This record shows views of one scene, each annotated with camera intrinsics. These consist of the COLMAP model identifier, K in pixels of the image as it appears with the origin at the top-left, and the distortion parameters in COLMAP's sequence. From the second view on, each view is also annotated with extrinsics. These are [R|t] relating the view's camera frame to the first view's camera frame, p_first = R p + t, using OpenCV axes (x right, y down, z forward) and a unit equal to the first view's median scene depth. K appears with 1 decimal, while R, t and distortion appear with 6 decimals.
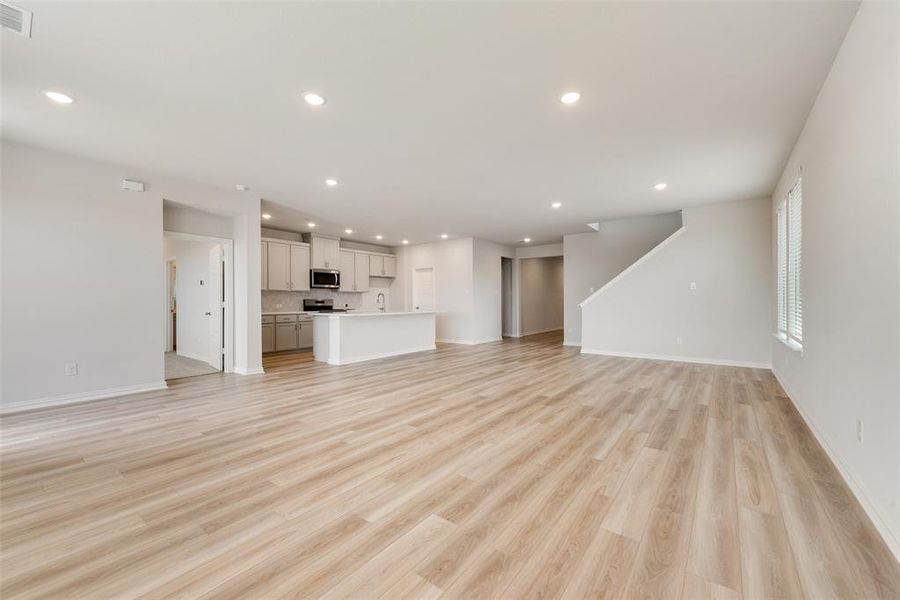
lens RADIAL K [[356.0, 0, 447.4], [0, 356.0, 300.9], [0, 0, 1]] dist [0.014256, -0.001156]
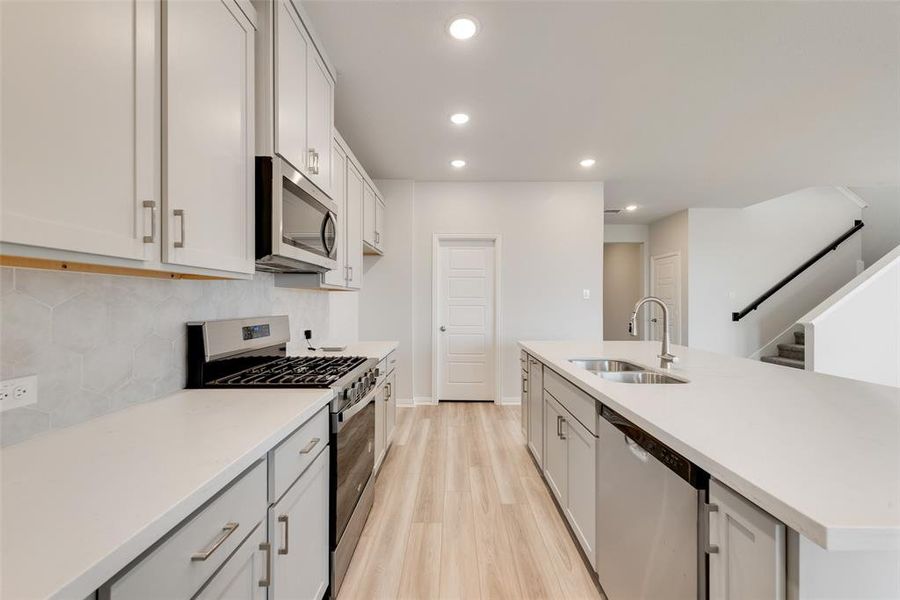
lens RADIAL K [[356.0, 0, 453.4], [0, 356.0, 300.2], [0, 0, 1]] dist [0.014256, -0.001156]
pose [[0.791687, 0.009021, 0.610860, -0.390285], [-0.008403, 0.999957, -0.003875, -0.015182], [-0.610869, -0.002065, 0.791729, 0.748502]]
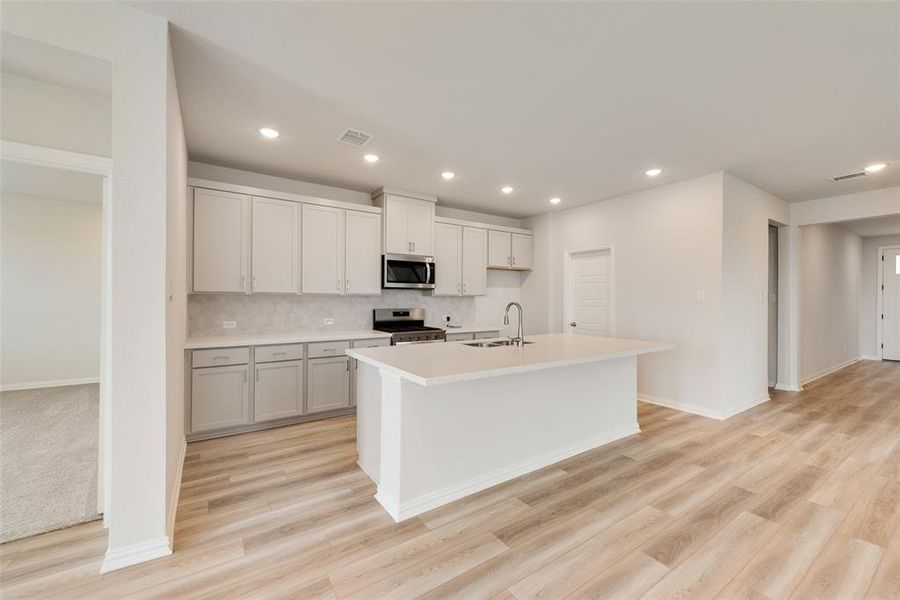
lens RADIAL K [[356.0, 0, 446.8], [0, 356.0, 303.0], [0, 0, 1]] dist [0.014256, -0.001156]
pose [[0.946769, 0.010684, -0.321736, -0.106672], [-0.006846, 0.999891, 0.013060, -0.021546], [0.321841, -0.010163, 0.946739, 0.482203]]
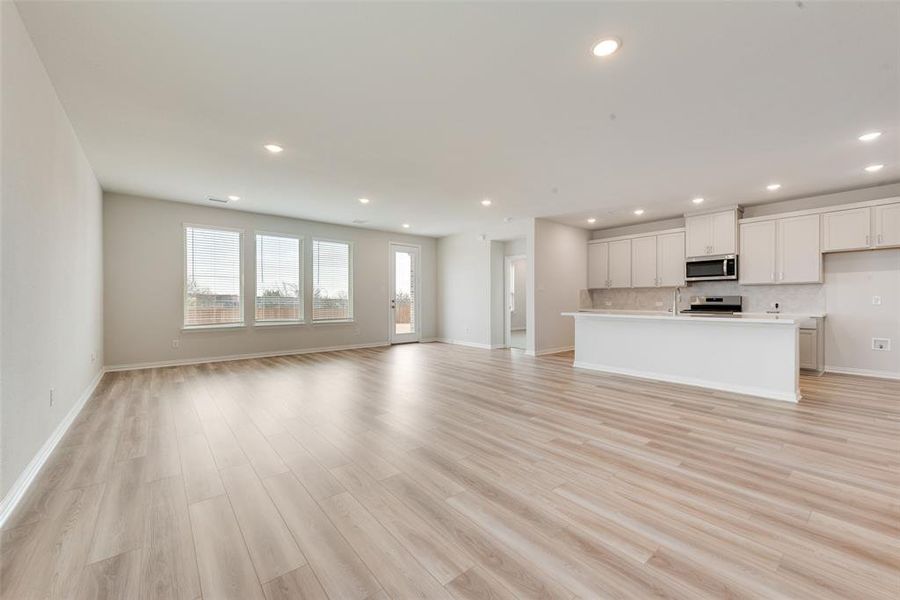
lens RADIAL K [[356.0, 0, 453.8], [0, 356.0, 300.4], [0, 0, 1]] dist [0.014256, -0.001156]
pose [[-0.213598, 0.004136, -0.976913, 0.481661], [0.004351, 0.999985, 0.003282, -0.000513], [0.976912, -0.003549, -0.213613, 0.620662]]
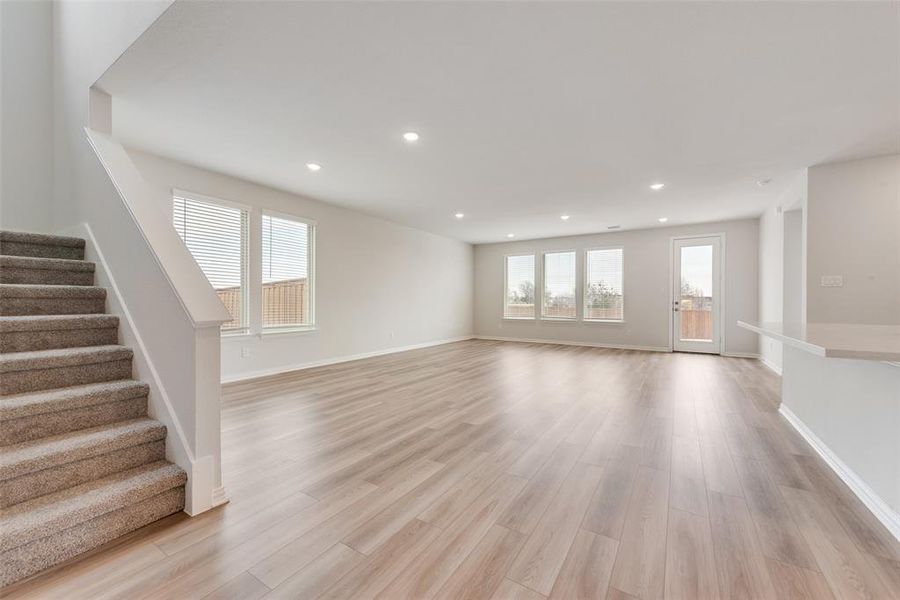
lens RADIAL K [[356.0, 0, 449.6], [0, 356.0, 301.6], [0, 0, 1]] dist [0.014256, -0.001156]
pose [[-0.996253, -0.001779, -0.086465, 0.196497], [-0.001615, 0.999997, -0.001966, 0.003068], [0.086468, -0.001819, -0.996253, 1.068795]]
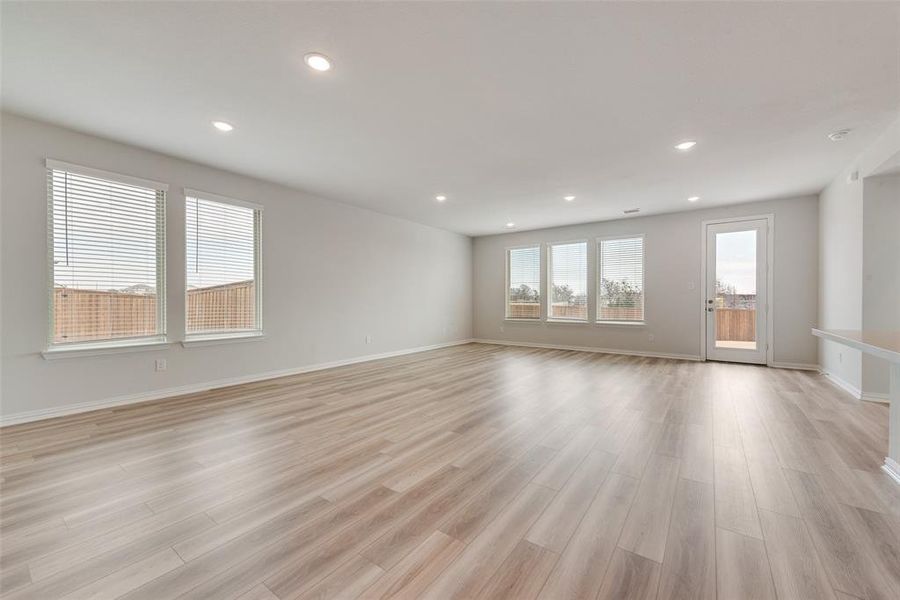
lens RADIAL K [[356.0, 0, 450.4], [0, 356.0, 300.8], [0, 0, 1]] dist [0.014256, -0.001156]
pose [[-0.999514, 0.002504, -0.031083, 0.113823], [0.002564, 0.999995, -0.001896, 0.002228], [0.031078, -0.001975, -0.999515, 0.950458]]
